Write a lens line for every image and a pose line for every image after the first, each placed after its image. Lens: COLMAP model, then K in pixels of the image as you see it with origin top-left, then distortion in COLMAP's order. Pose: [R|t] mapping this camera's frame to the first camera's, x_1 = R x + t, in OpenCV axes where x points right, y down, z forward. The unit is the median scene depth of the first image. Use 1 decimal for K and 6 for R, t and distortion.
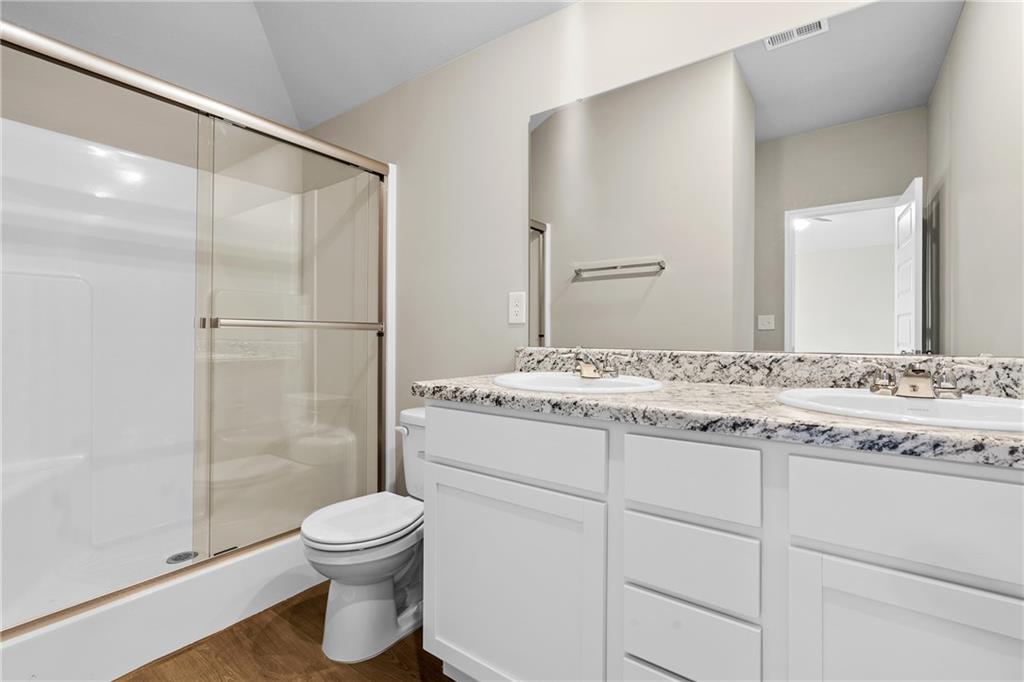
lens RADIAL K [[456.8, 0, 513.9], [0, 456.8, 338.5], [0, 0, 1]] dist [-0.002874, 0.004187]
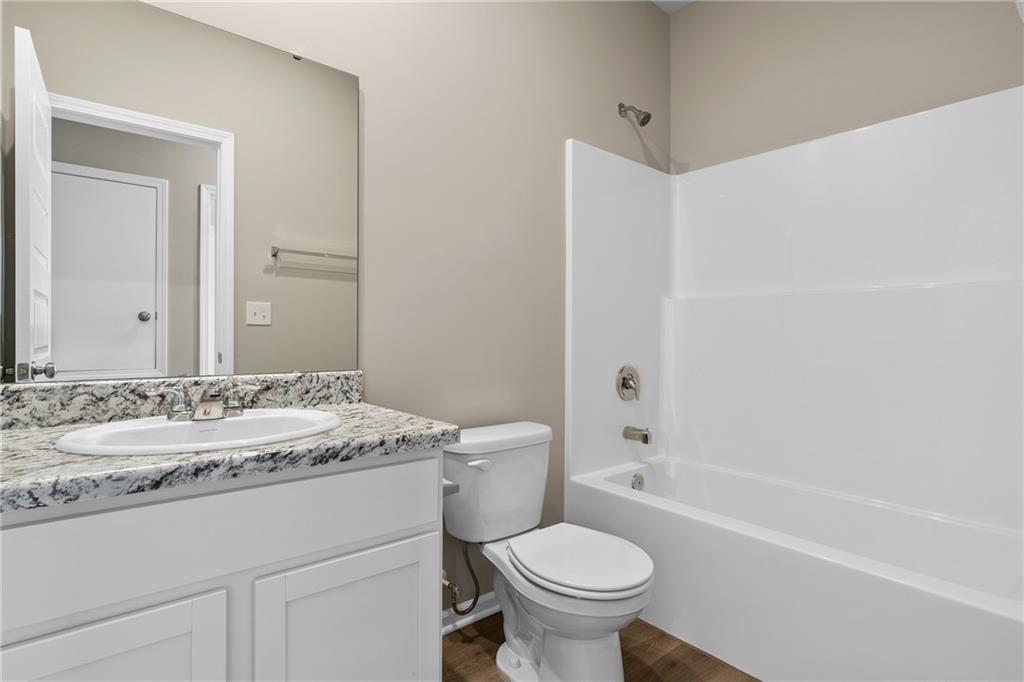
lens RADIAL K [[519.6, 0, 512.0], [0, 519.6, 341.0], [0, 0, 1]] dist [0.002893, 0.003318]
pose [[0.269946, -0.007299, 0.962848, -0.253413], [0.002132, 0.999973, 0.006983, -0.052911], [-0.962873, 0.000168, 0.269954, 0.121235]]
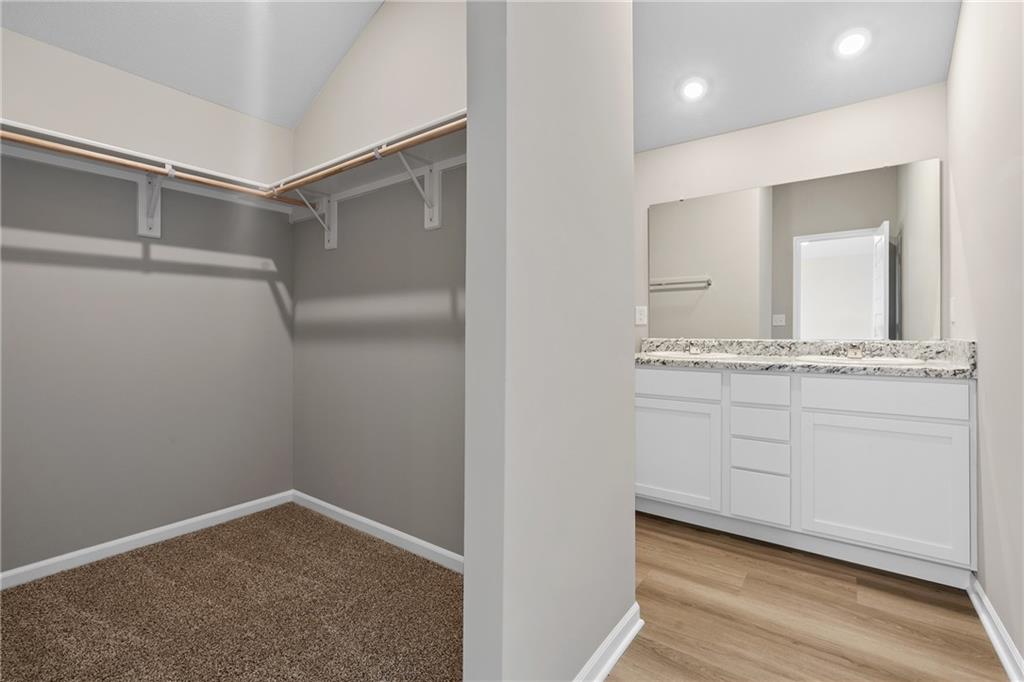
lens RADIAL K [[456.8, 0, 513.9], [0, 456.8, 338.5], [0, 0, 1]] dist [-0.002874, 0.004187]
pose [[0.999969, -0.006072, -0.005095, -0.811835], [0.006137, 0.999897, 0.012984, -0.010761], [0.005015, -0.013015, 0.999903, -1.280718]]
